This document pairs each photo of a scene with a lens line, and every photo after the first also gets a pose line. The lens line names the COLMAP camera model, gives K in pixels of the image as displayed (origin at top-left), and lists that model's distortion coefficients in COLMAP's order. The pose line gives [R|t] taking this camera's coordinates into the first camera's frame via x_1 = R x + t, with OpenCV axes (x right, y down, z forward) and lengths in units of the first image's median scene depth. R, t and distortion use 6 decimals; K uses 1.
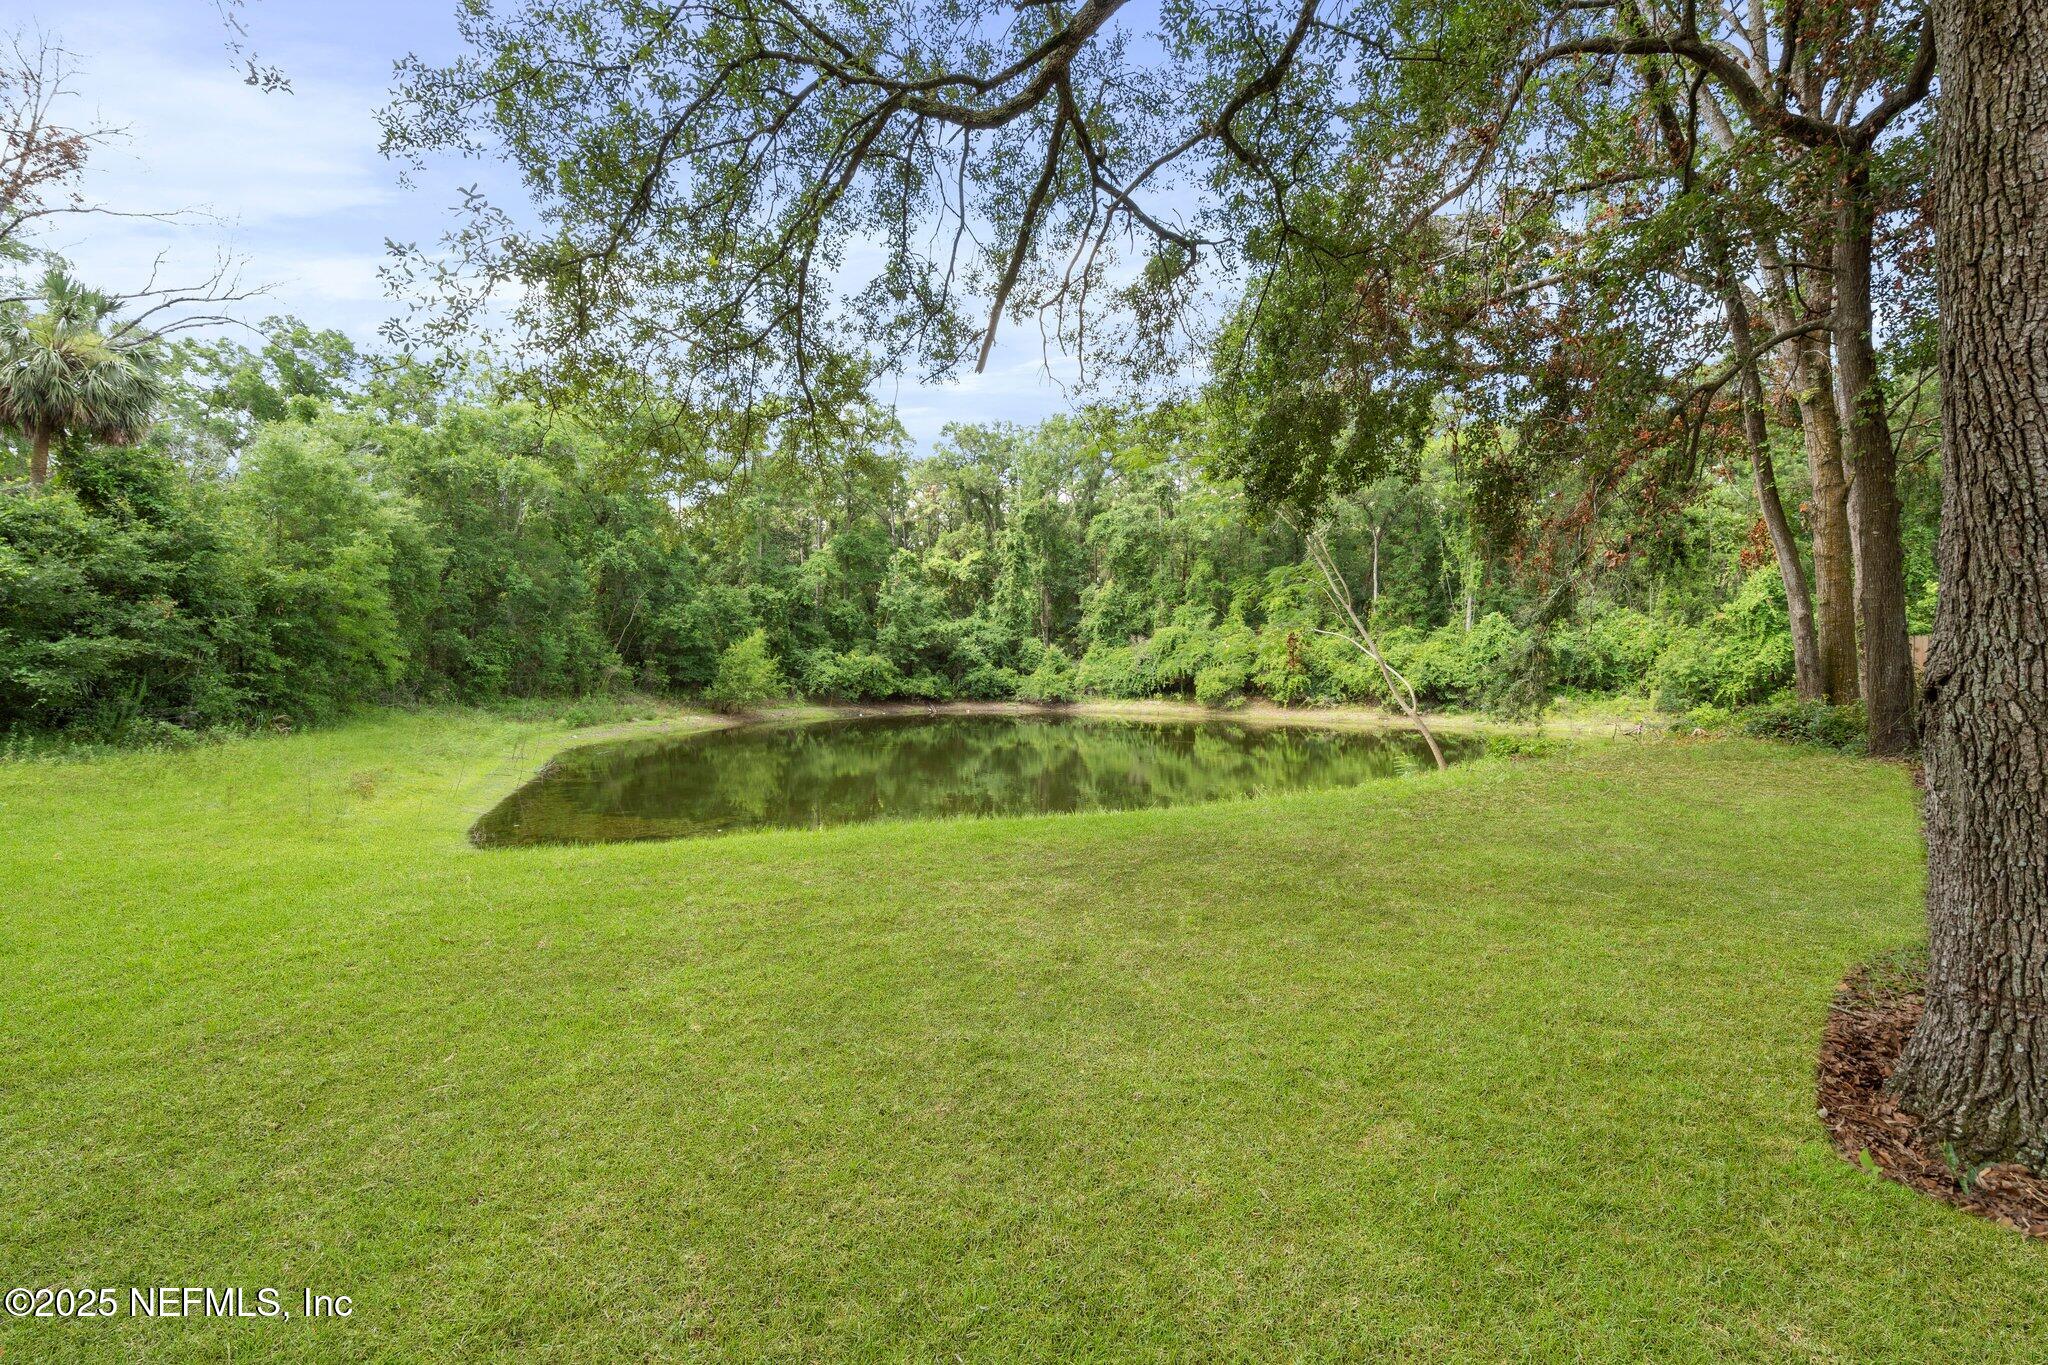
lens RADIAL K [[947.7, 0, 1022.5], [0, 947.7, 676.5], [0, 0, 1]] dist [0.000906, 0.000560]
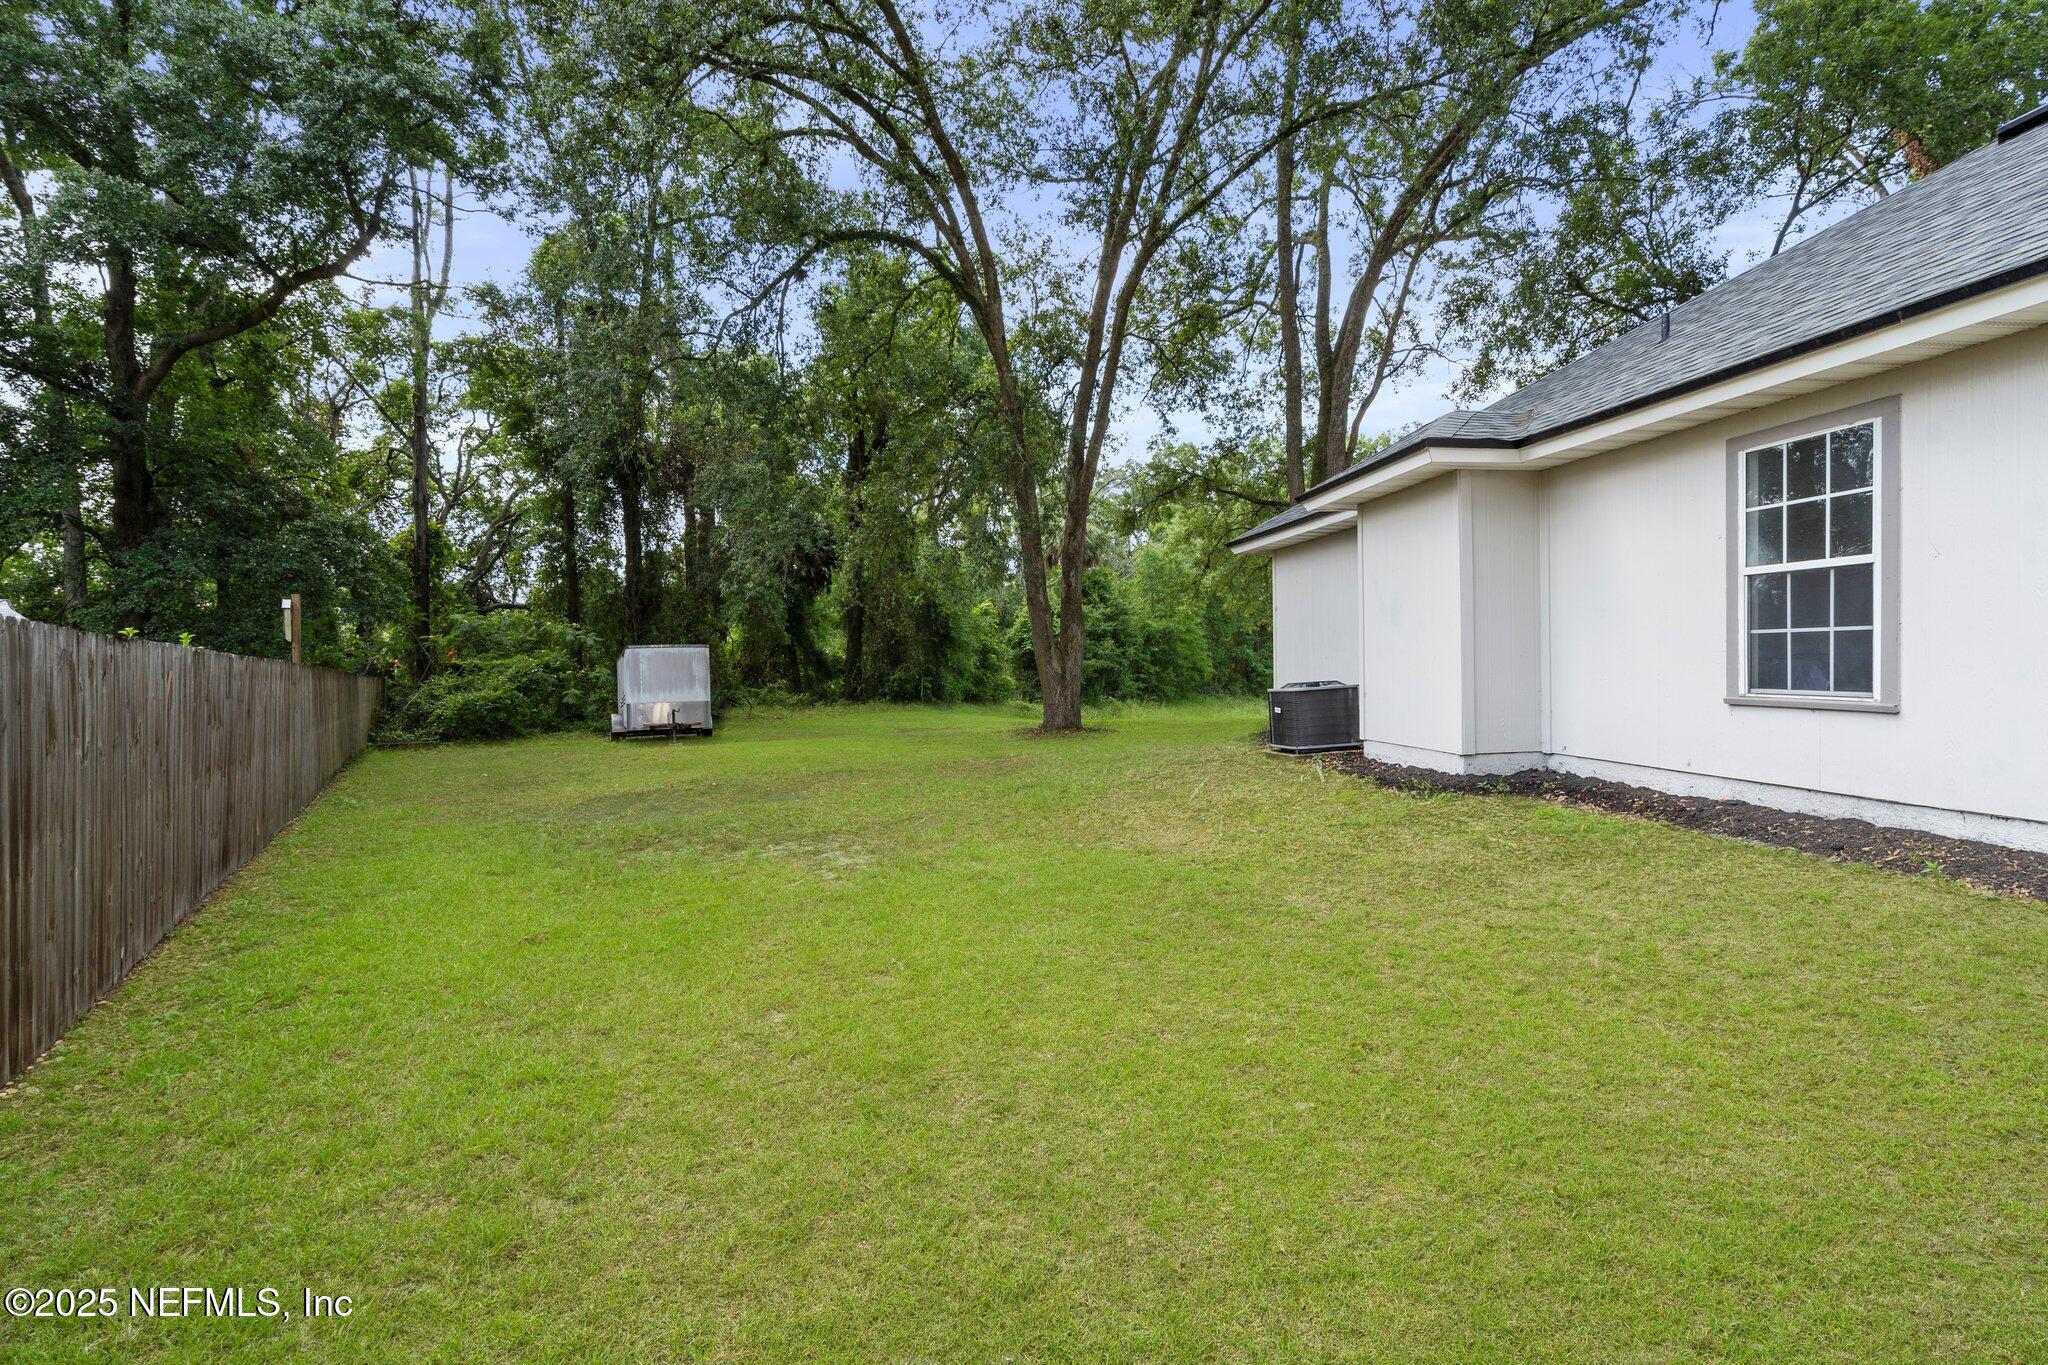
lens RADIAL K [[1003.9, 0, 1020.0], [0, 1003.9, 686.5], [0, 0, 1]] dist [0.000254, -0.000113]
pose [[0.691940, -0.000648, -0.721955, 0.212228], [0.005685, 0.999973, 0.004551, 0.003997], [0.721933, -0.007253, 0.691925, -0.256999]]
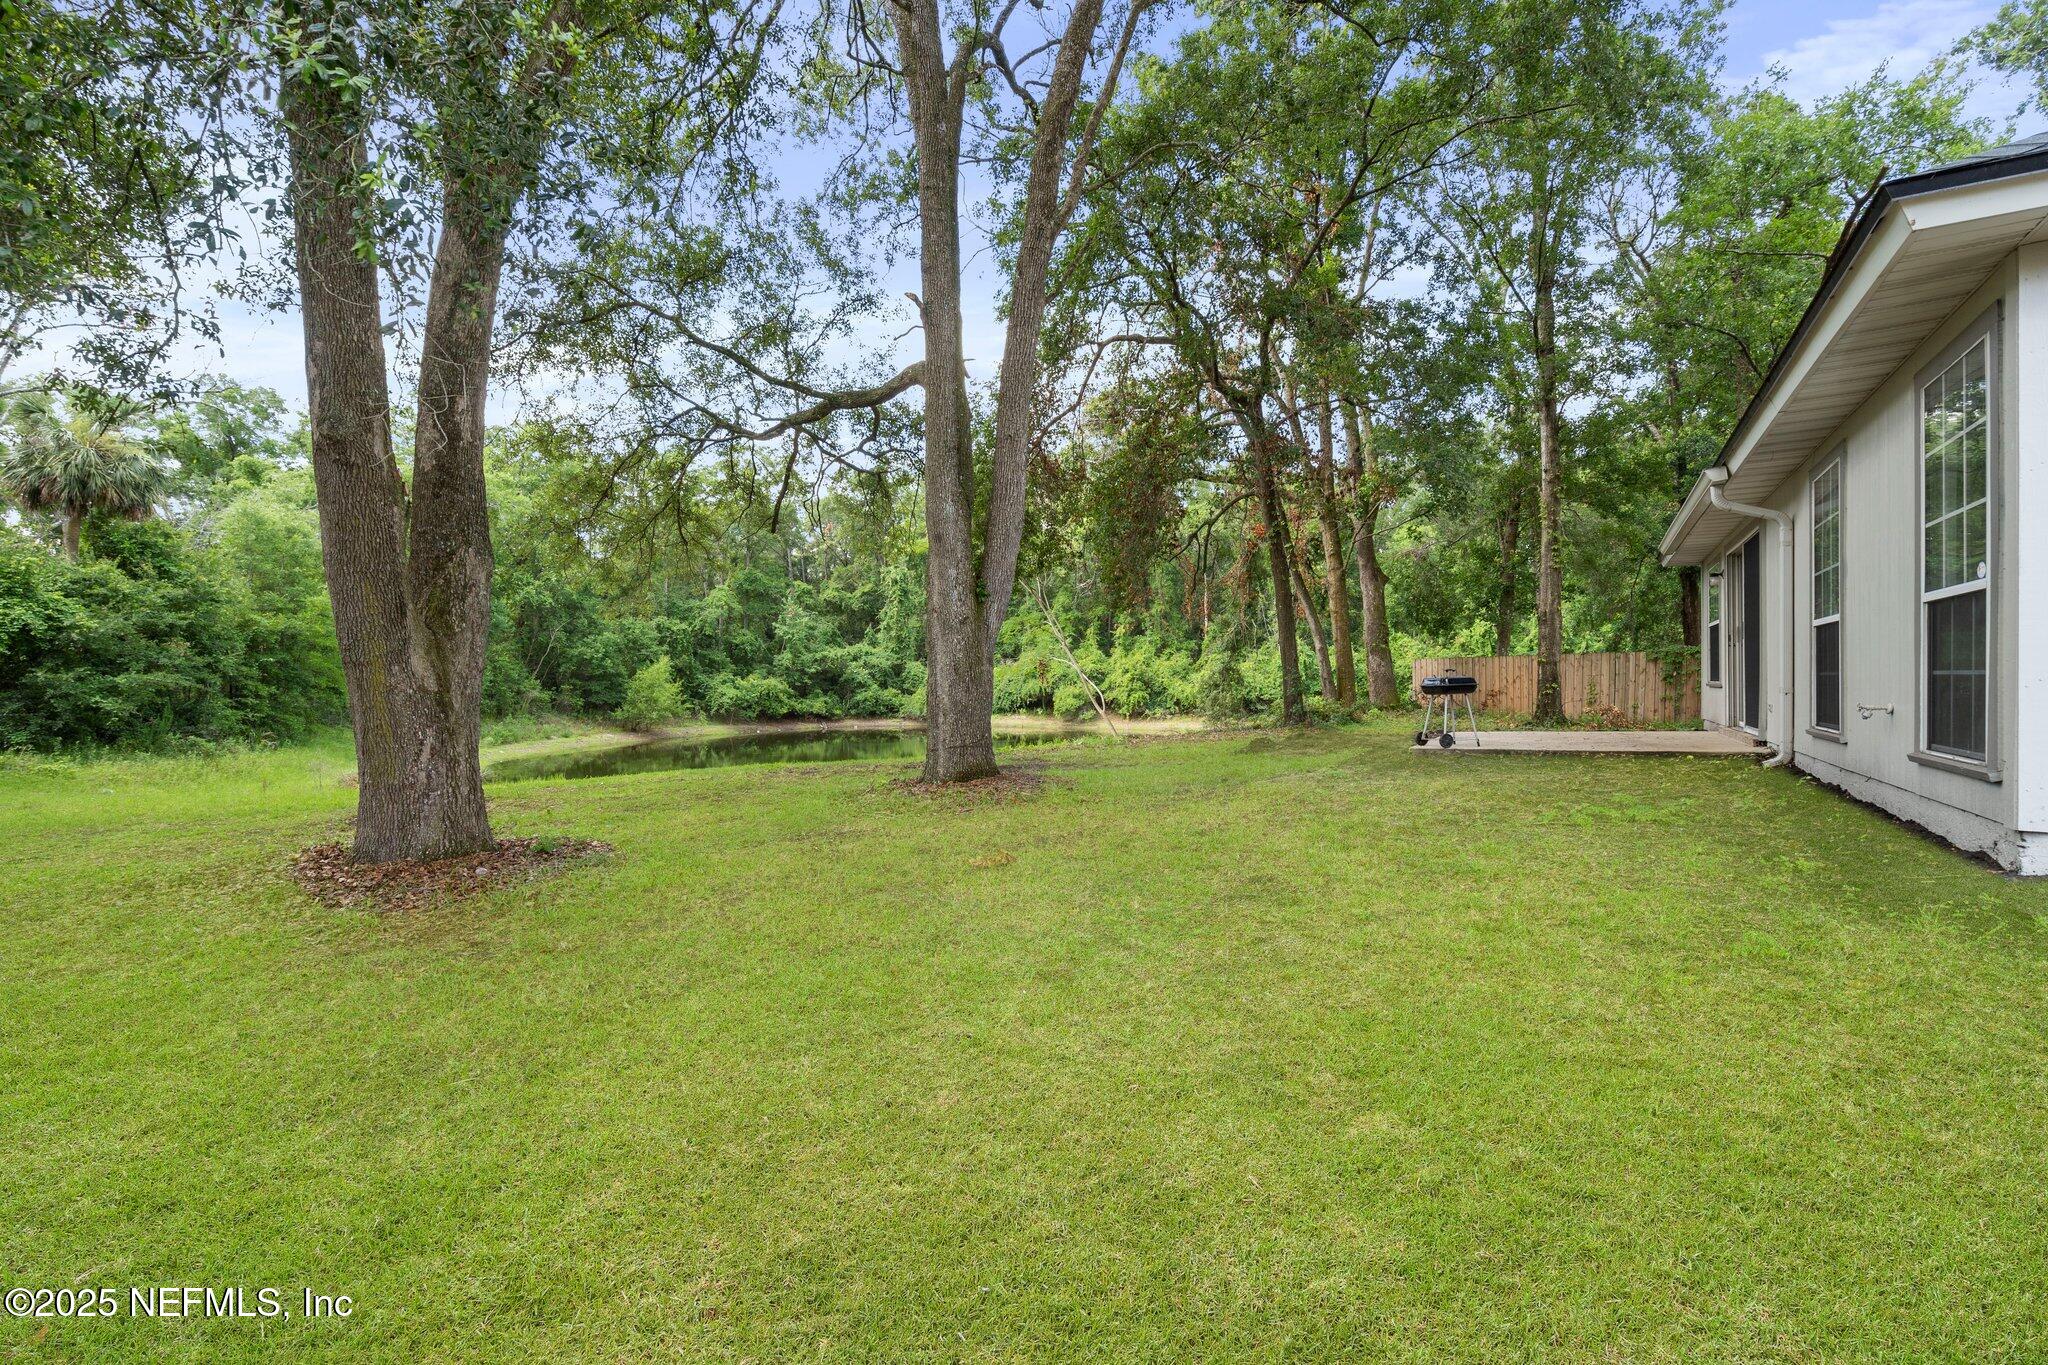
lens RADIAL K [[916.4, 0, 1021.7], [0, 916.4, 675.6], [0, 0, 1]] dist [-0.001691, -0.000145]
pose [[0.995162, -0.011218, 0.097606, 0.036852], [0.013475, 0.999656, -0.022492, 0.002622], [-0.097320, 0.023699, 0.994971, -0.123192]]
